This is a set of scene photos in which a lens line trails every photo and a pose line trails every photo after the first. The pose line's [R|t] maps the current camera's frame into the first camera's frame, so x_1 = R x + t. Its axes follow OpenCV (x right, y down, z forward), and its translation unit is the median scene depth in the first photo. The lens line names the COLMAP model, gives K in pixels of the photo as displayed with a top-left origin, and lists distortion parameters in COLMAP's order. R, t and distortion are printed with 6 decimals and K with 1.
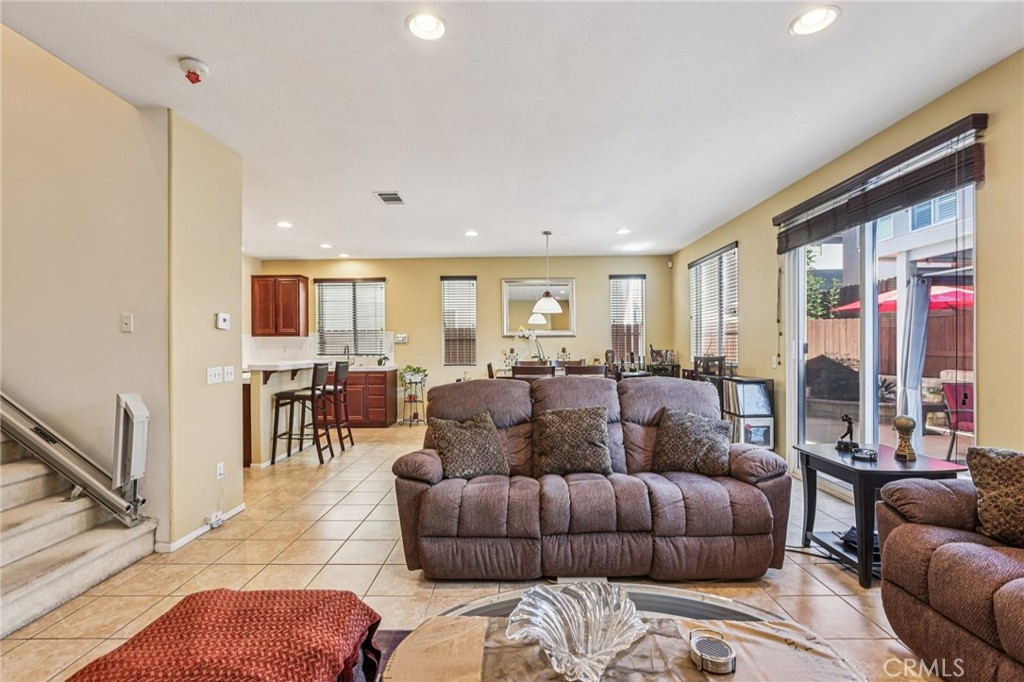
lens RADIAL K [[463.6, 0, 502.8], [0, 463.6, 347.5], [0, 0, 1]] dist [-0.052328, 0.023837]
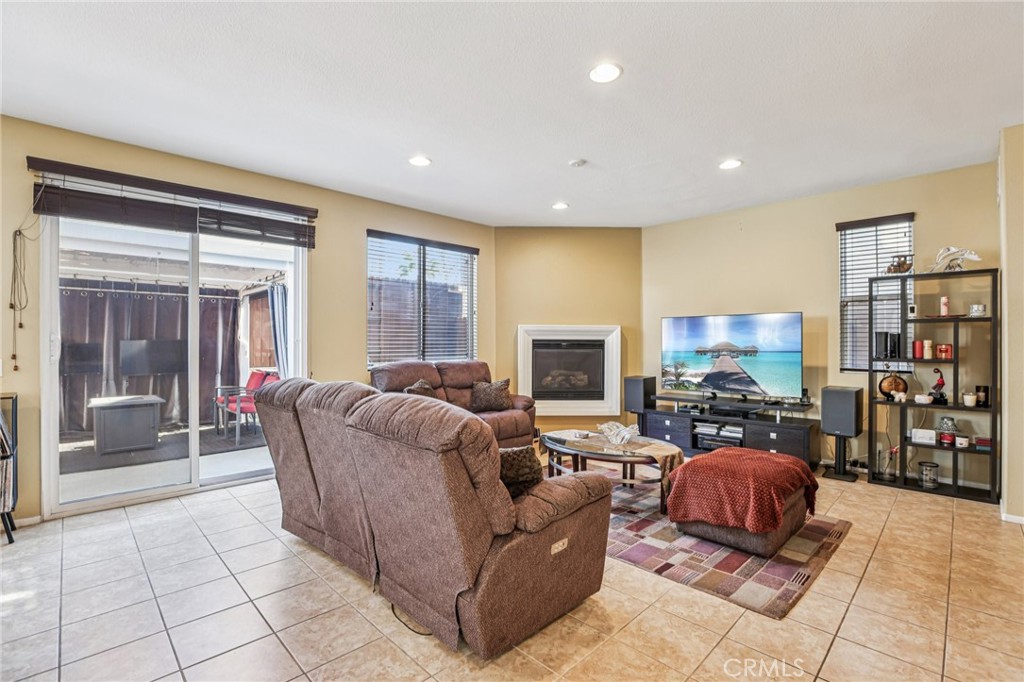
lens RADIAL K [[463.6, 0, 502.8], [0, 463.6, 347.5], [0, 0, 1]] dist [-0.052328, 0.023837]
pose [[-0.709686, -0.000475, 0.704518, -0.312320], [0.004297, 0.999978, 0.005003, 0.002021], [-0.704505, 0.006578, -0.709669, 0.784687]]
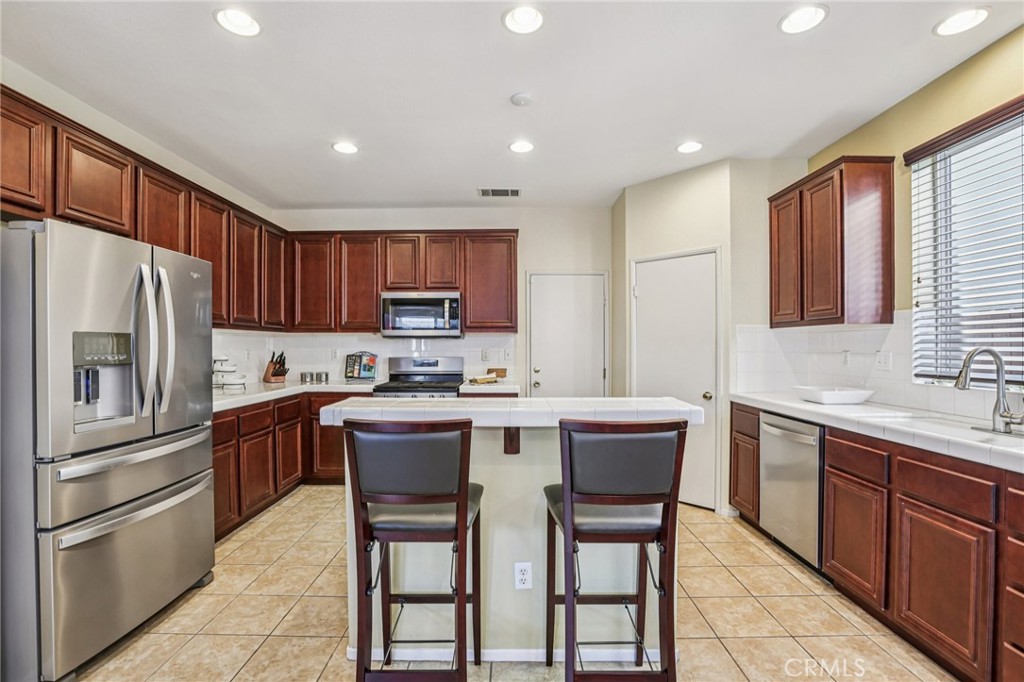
lens RADIAL K [[469.2, 0, 507.0], [0, 469.2, 346.9], [0, 0, 1]] dist [-0.054901, 0.019453]
pose [[0.015444, 0.004808, -0.999869, -0.110727], [-0.000265, 0.999988, 0.004805, -0.010343], [0.999881, 0.000190, 0.015445, 0.988534]]
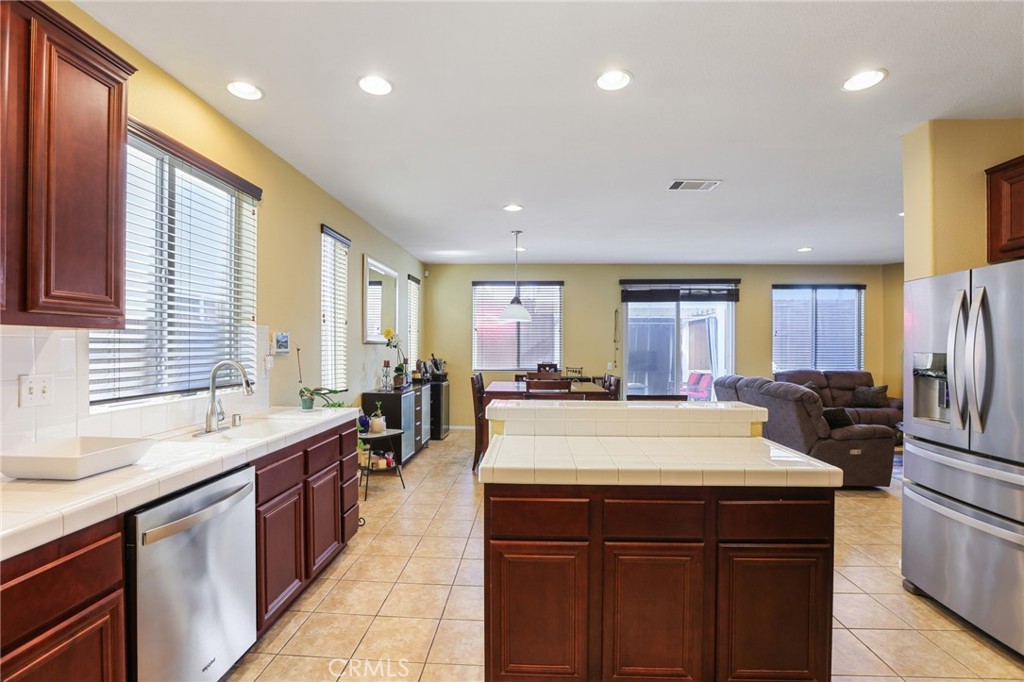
lens RADIAL K [[469.2, 0, 507.0], [0, 469.2, 346.9], [0, 0, 1]] dist [-0.054901, 0.019453]
pose [[0.031773, 0.005619, 0.999479, -0.918263], [-0.004709, 0.999974, -0.005472, -0.021651], [-0.999484, -0.004532, 0.031799, 1.094186]]
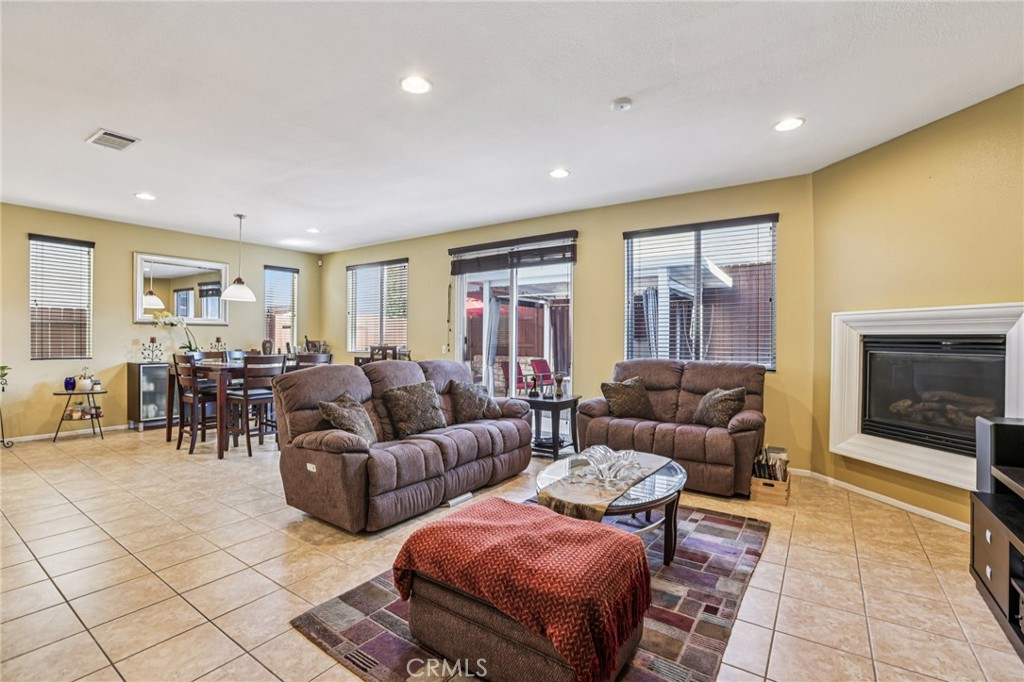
lens RADIAL K [[462.9, 0, 506.3], [0, 462.9, 342.4], [0, 0, 1]] dist [-0.054583, 0.020368]
pose [[0.553173, 0.006500, 0.833041, -0.416286], [-0.010913, 0.999940, -0.000555, 0.005988], [-0.832995, -0.008784, 0.553211, 0.031773]]
